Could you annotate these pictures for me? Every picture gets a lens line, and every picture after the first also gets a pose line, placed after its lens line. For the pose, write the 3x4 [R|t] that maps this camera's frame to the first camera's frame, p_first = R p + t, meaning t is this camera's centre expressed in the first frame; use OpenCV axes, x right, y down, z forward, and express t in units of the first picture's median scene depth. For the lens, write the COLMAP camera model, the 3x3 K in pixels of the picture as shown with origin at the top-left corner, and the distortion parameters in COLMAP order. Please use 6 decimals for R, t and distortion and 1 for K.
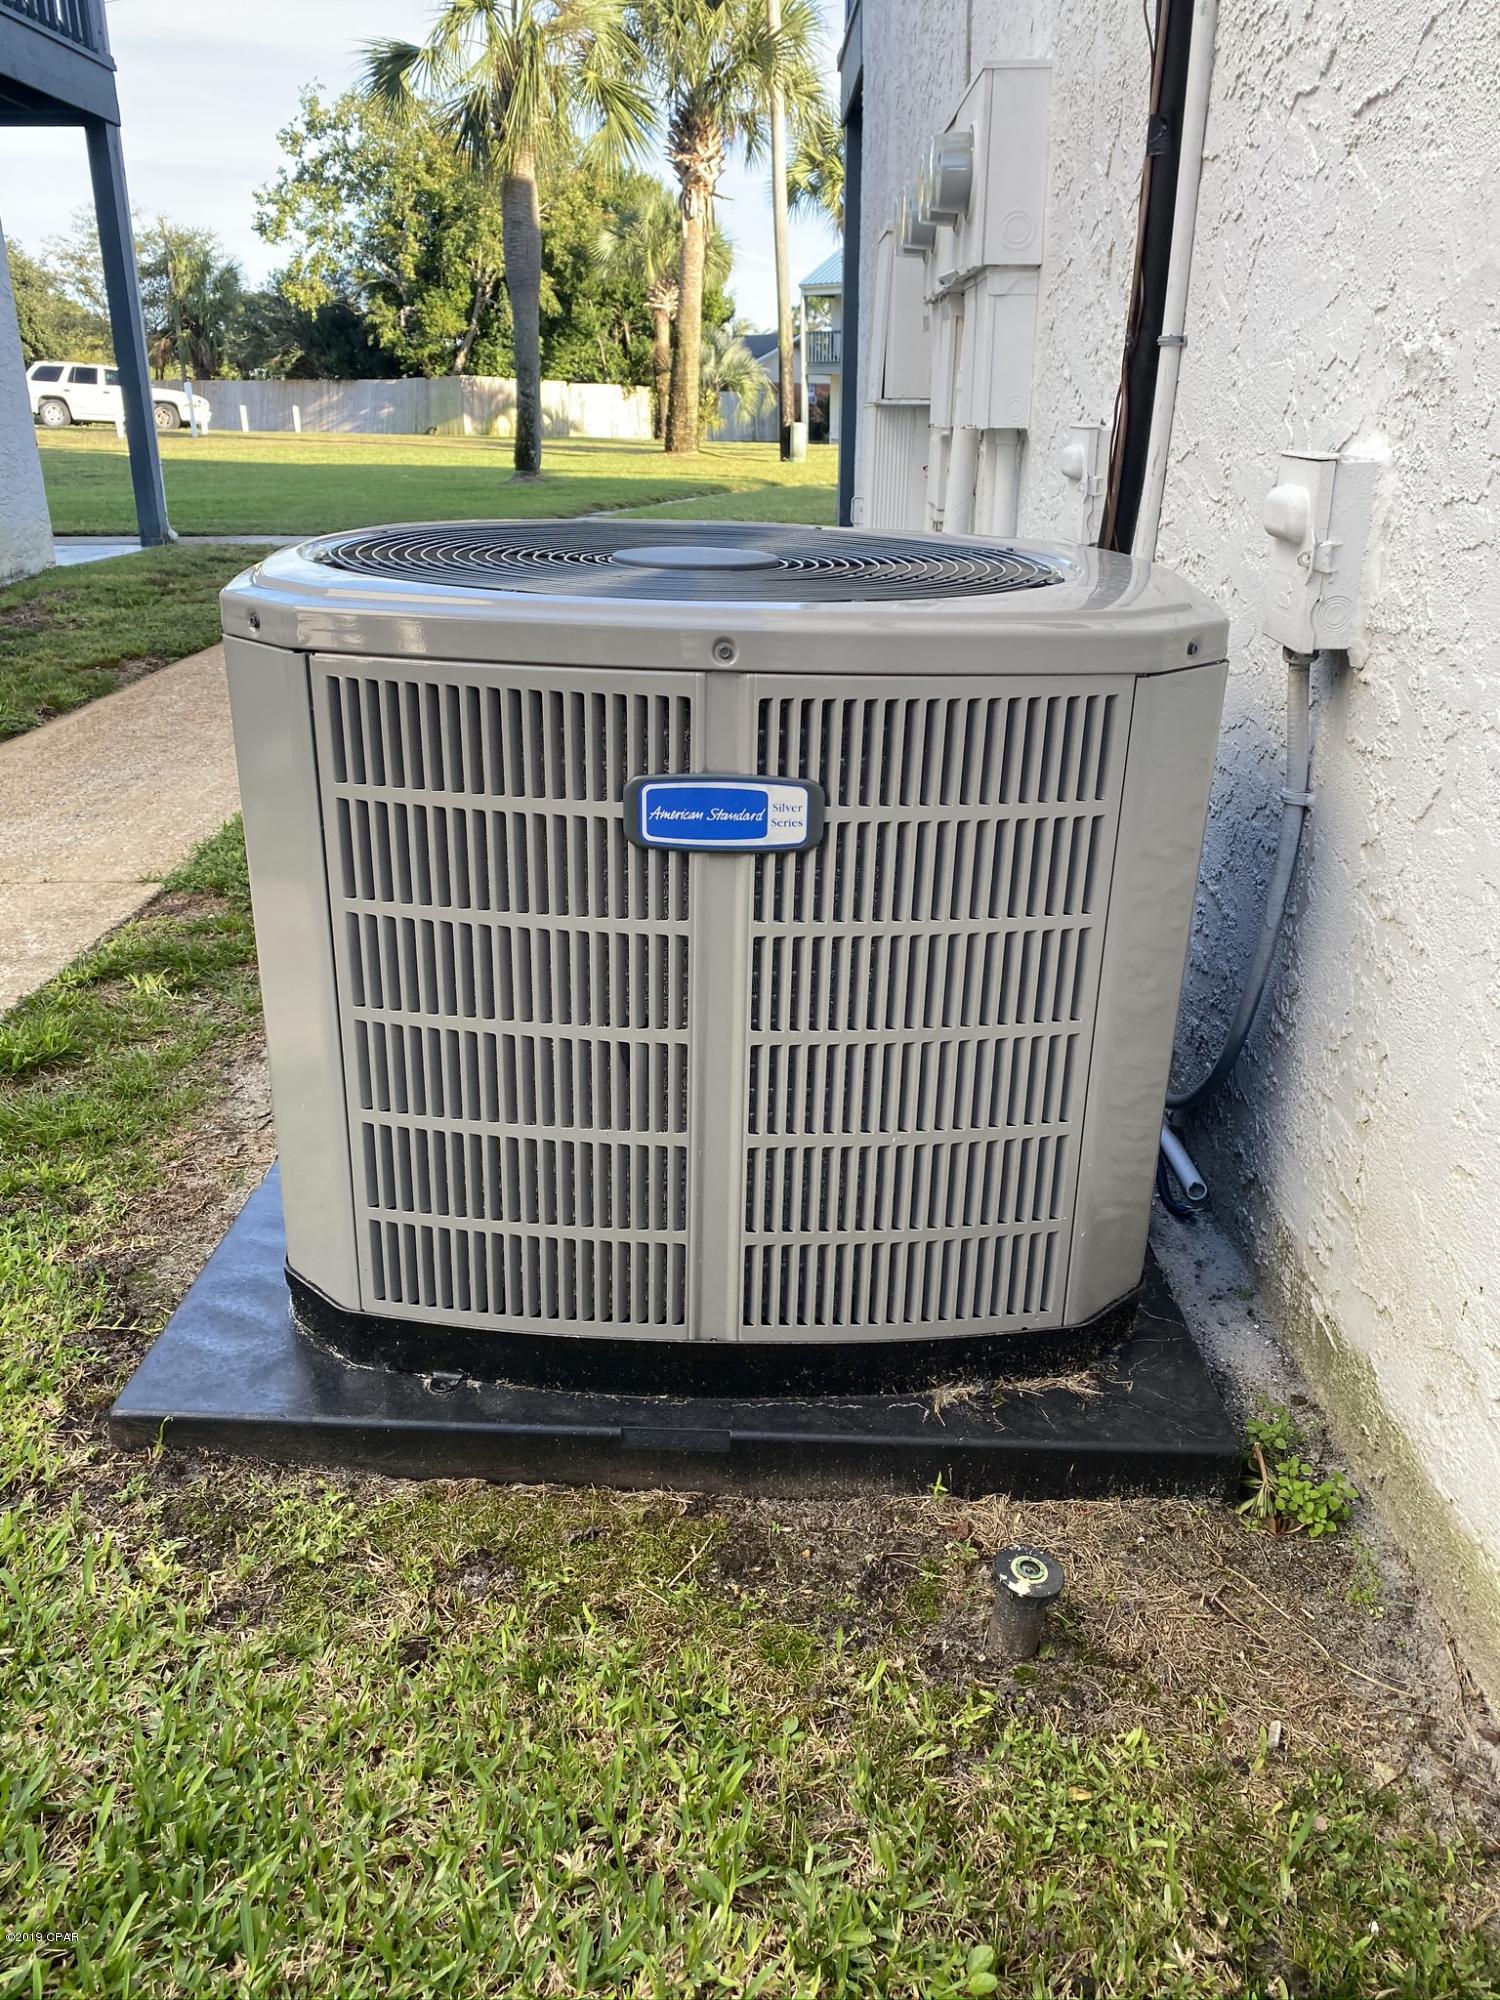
lens RADIAL K [[1504.7, 0, 739.6], [0, 1504.7, 996.2], [0, 0, 1]] dist [0.000109, 0.000108]
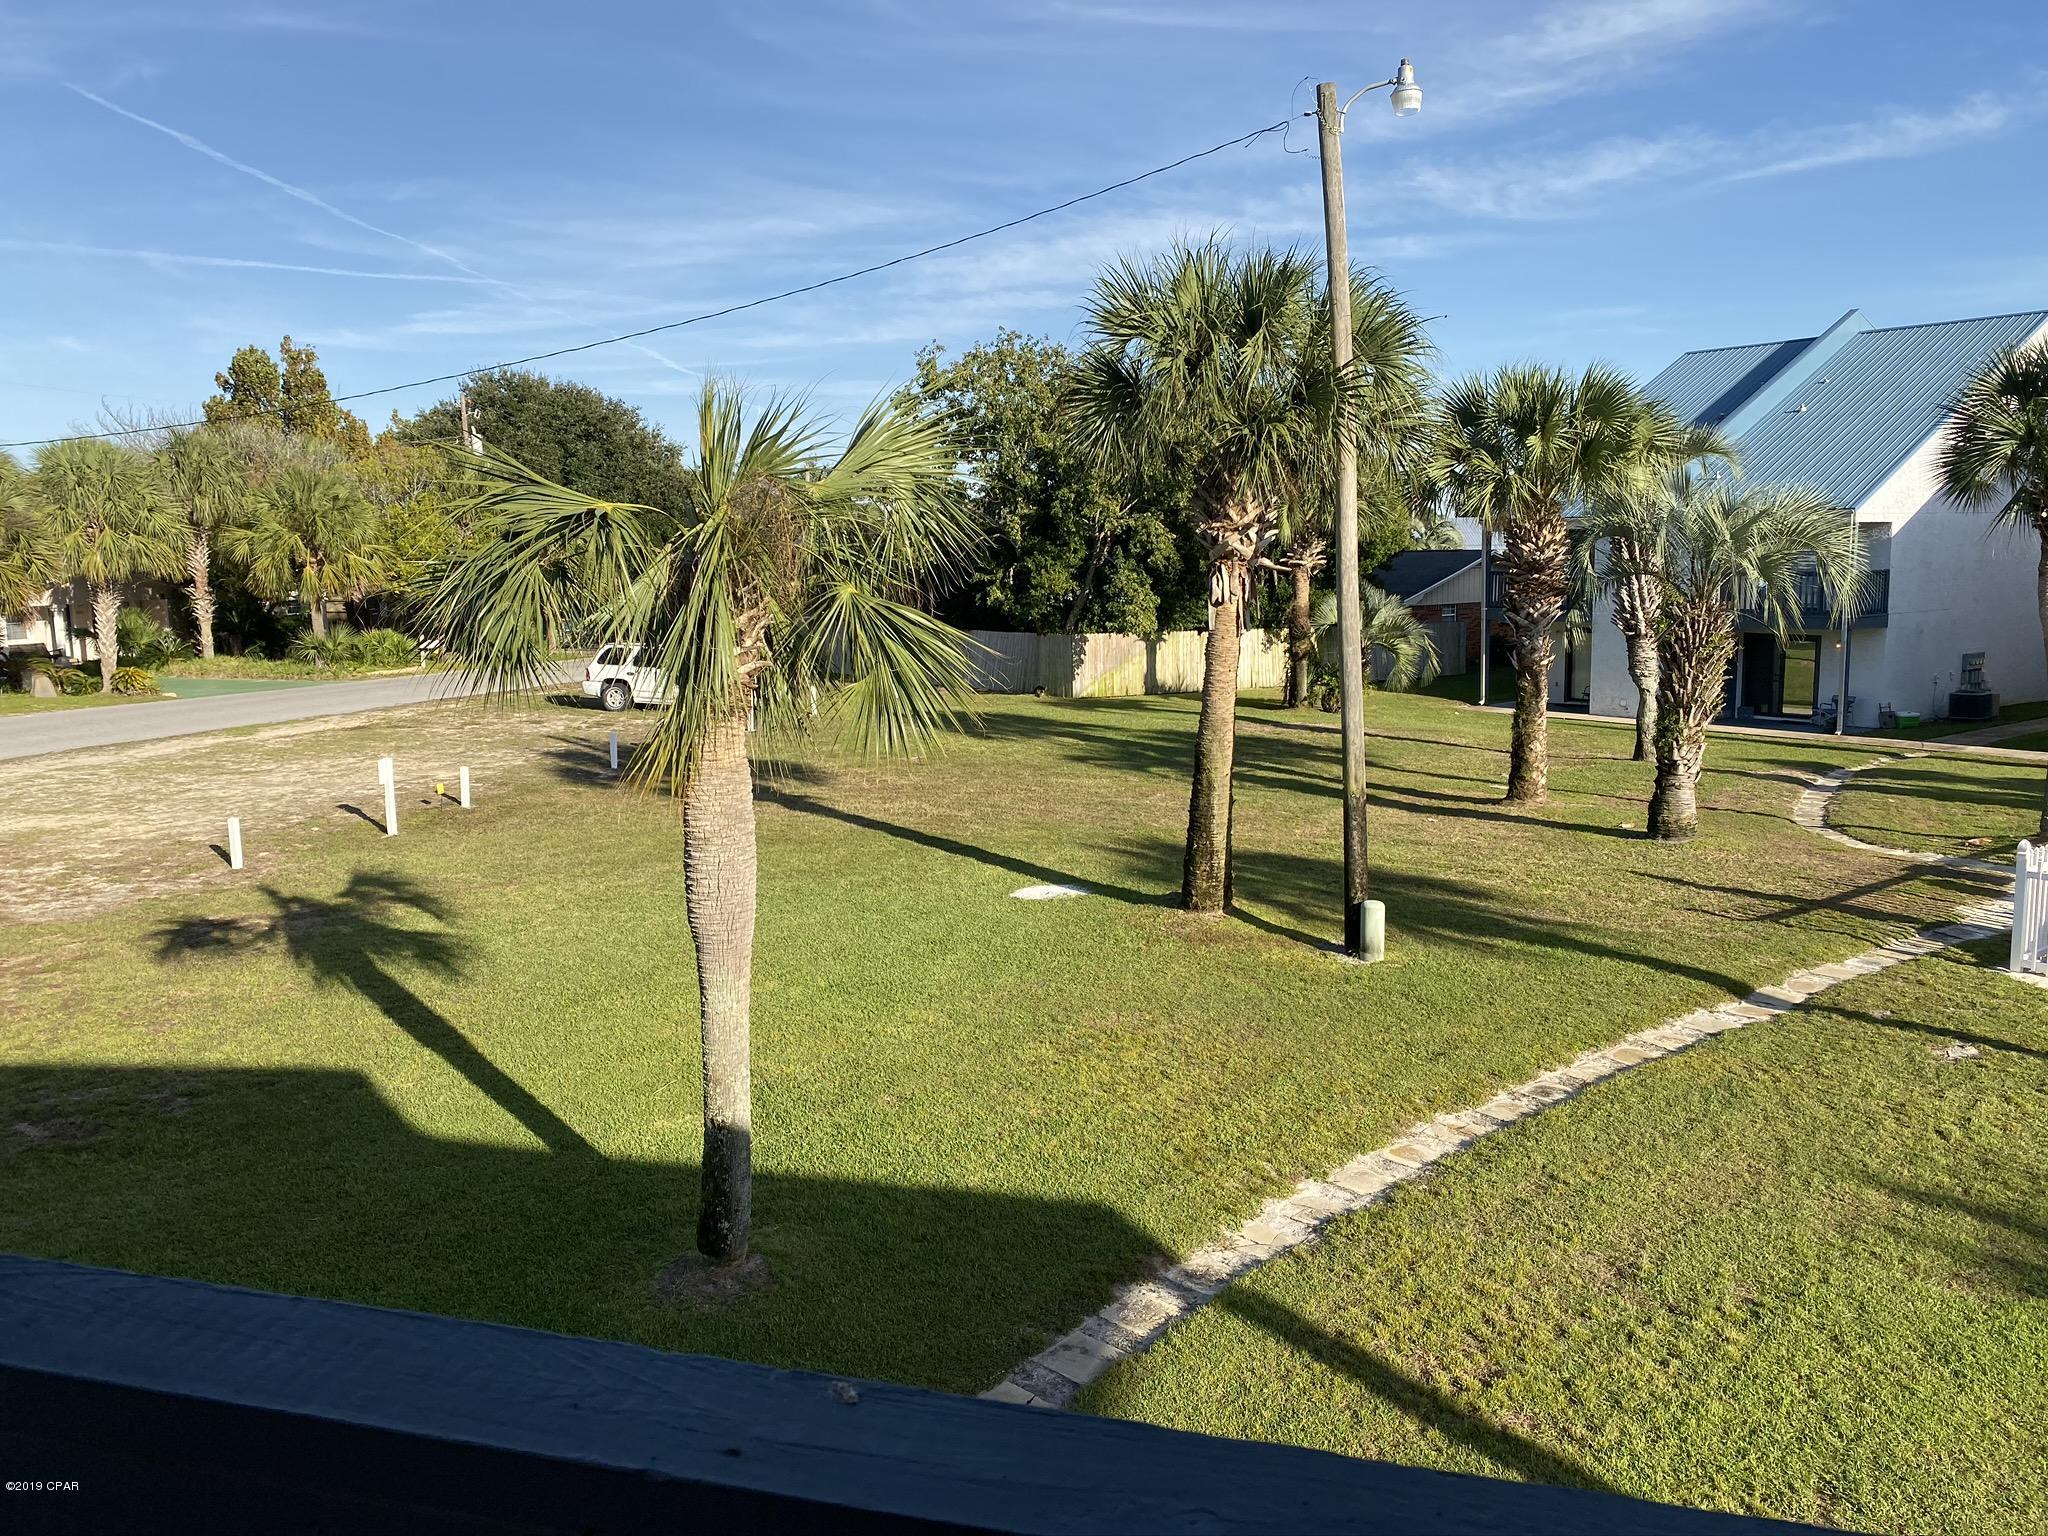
lens RADIAL K [[1540.8, 0, 1031.4], [0, 1540.8, 773.3], [0, 0, 1]] dist [0.000109, 0.000108]
pose [[0.961853, 0.025950, -0.272334, 0.042179], [-0.085643, 0.974014, -0.209671, -0.152010], [0.259816, 0.224996, 0.939080, 0.176215]]
